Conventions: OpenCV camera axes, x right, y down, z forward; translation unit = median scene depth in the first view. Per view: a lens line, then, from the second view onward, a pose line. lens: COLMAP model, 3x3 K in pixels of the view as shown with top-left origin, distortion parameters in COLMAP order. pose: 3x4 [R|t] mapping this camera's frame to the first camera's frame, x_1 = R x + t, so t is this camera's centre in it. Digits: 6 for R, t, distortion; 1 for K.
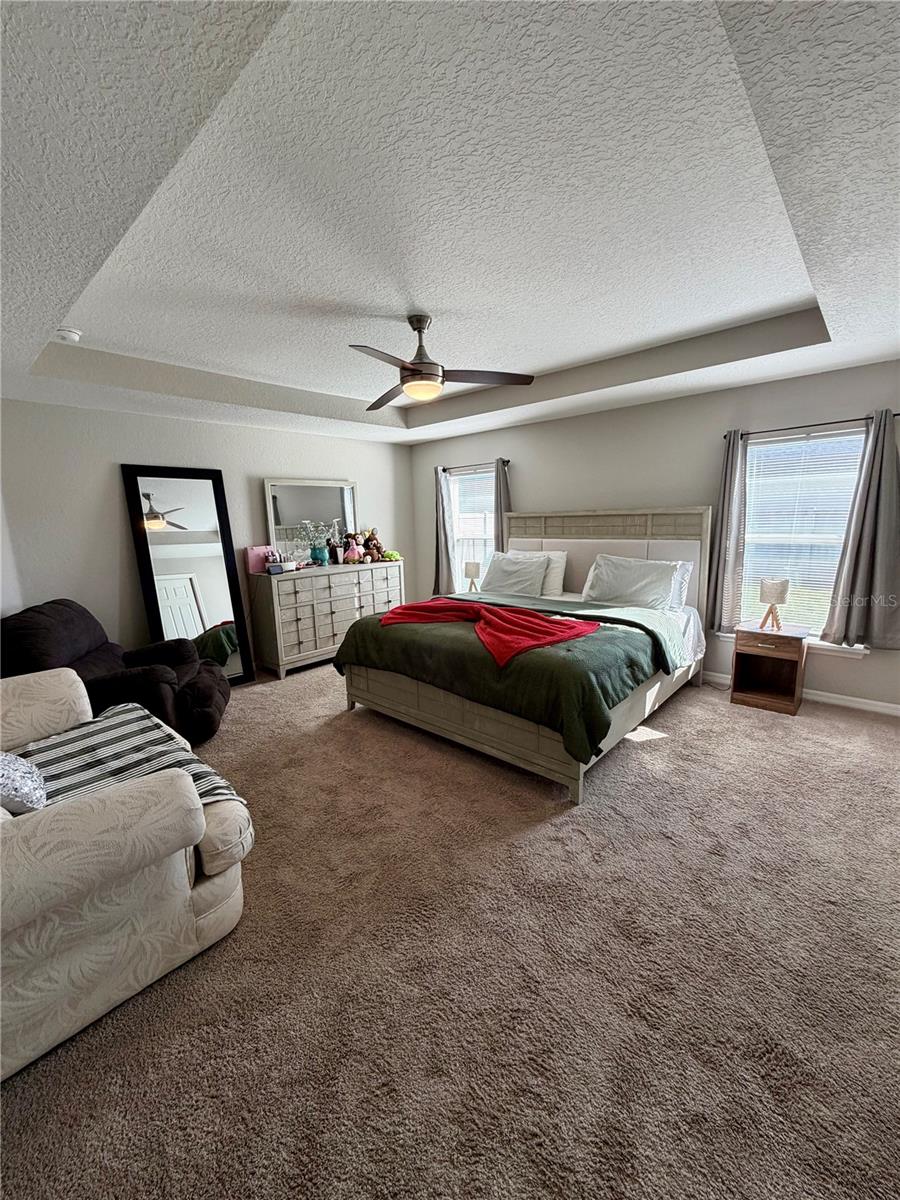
lens RADIAL K [[474.8, 0, 450.0], [0, 474.8, 600.0], [0, 0, 1]] dist [-0.000712, 0.000366]
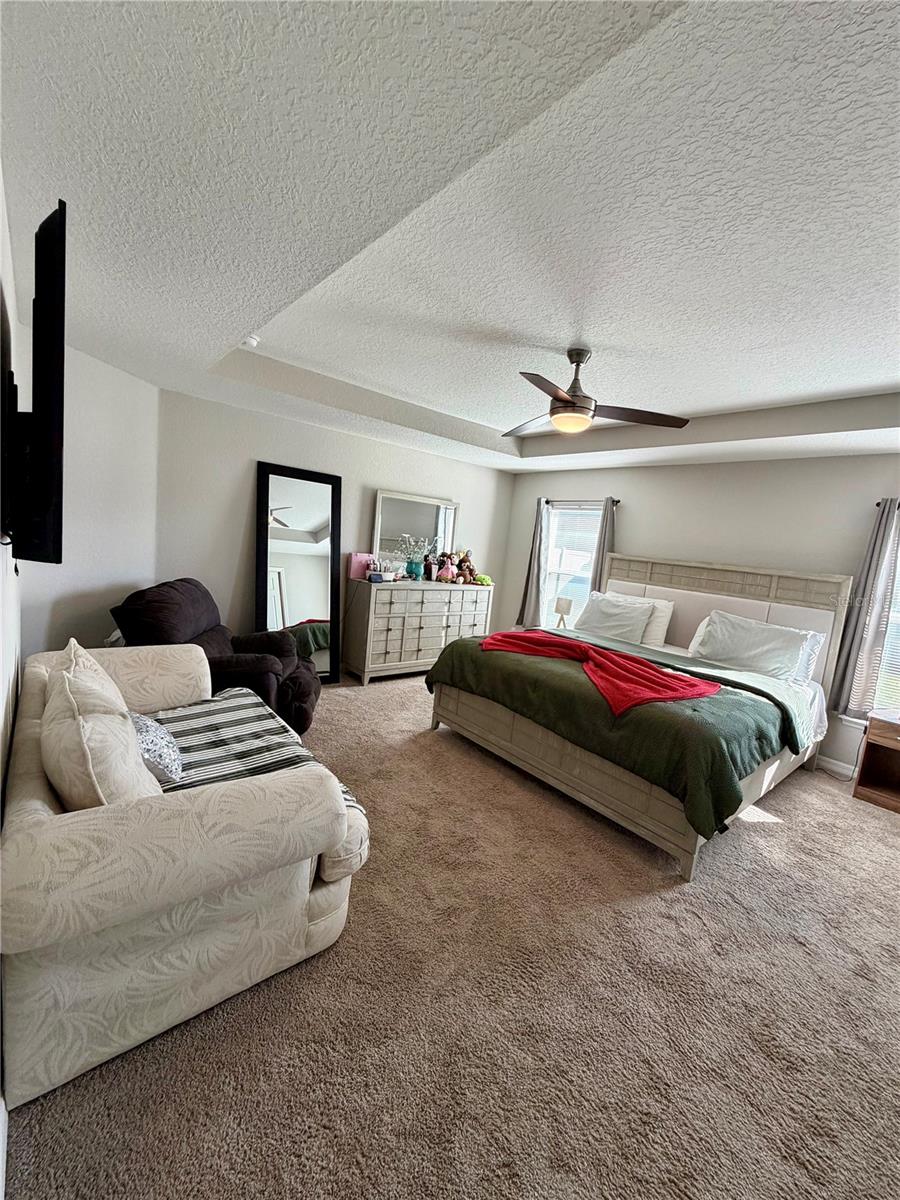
lens RADIAL K [[474.8, 0, 450.0], [0, 474.8, 600.0], [0, 0, 1]] dist [-0.000712, 0.000366]
pose [[0.982285, 0.144626, -0.119162, -0.136822], [-0.150731, 0.987601, -0.043870, 0.005932], [0.111340, 0.061054, 0.991905, 0.011525]]
